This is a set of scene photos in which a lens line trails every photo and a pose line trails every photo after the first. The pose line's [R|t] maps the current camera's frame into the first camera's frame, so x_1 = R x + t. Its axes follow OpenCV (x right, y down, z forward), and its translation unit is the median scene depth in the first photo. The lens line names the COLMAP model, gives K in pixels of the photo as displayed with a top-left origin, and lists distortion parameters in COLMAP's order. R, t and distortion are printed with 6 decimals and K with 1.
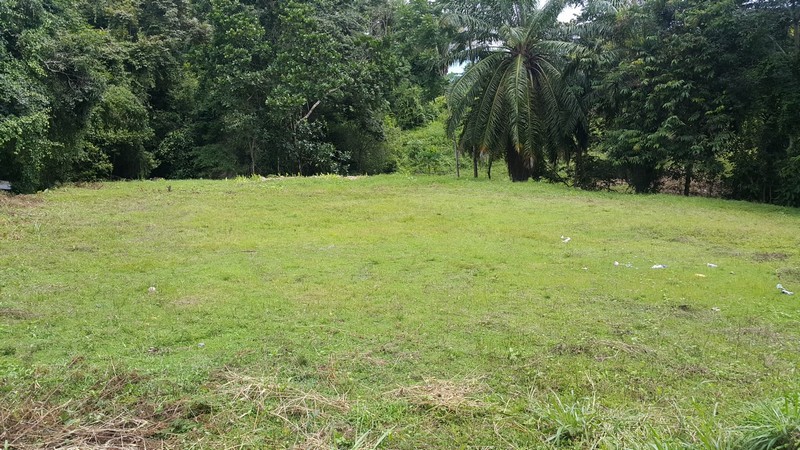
lens RADIAL K [[627.9, 0, 398.0], [0, 627.9, 228.9], [0, 0, 1]] dist [0.050611, -0.056832]
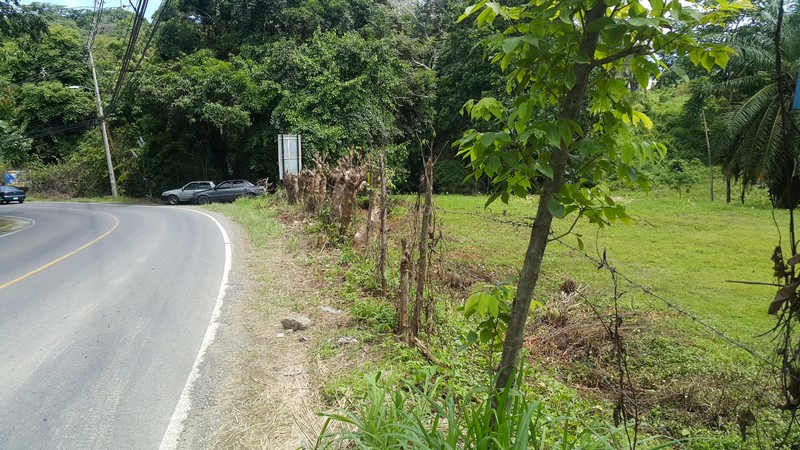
lens RADIAL K [[627.9, 0, 402.2], [0, 627.9, 230.6], [0, 0, 1]] dist [0.050611, -0.056832]
pose [[0.989898, 0.037975, -0.136598, -0.306218], [-0.037190, 0.999274, 0.008296, -0.026417], [0.136814, -0.003132, 0.990592, -0.105538]]
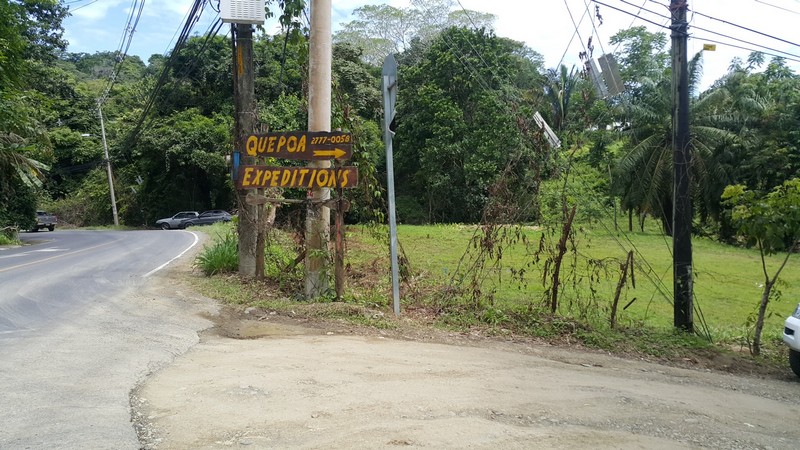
lens RADIAL K [[627.9, 0, 401.0], [0, 627.9, 227.4], [0, 0, 1]] dist [0.050611, -0.056832]
pose [[0.991290, 0.031313, -0.127919, -0.191588], [-0.038755, 0.997672, -0.056108, -0.001406], [0.125865, 0.060577, 0.990196, -0.323549]]
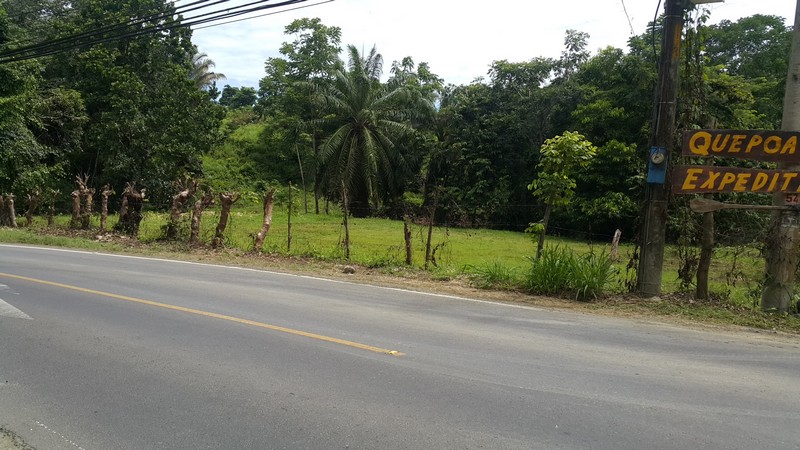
lens RADIAL K [[627.9, 0, 383.5], [0, 627.9, 227.4], [0, 0, 1]] dist [0.050611, -0.056832]
pose [[0.864905, -0.011020, 0.501815, -0.482919], [0.029780, 0.999124, -0.029386, -0.013529], [-0.501052, 0.040360, 0.864476, -0.217803]]
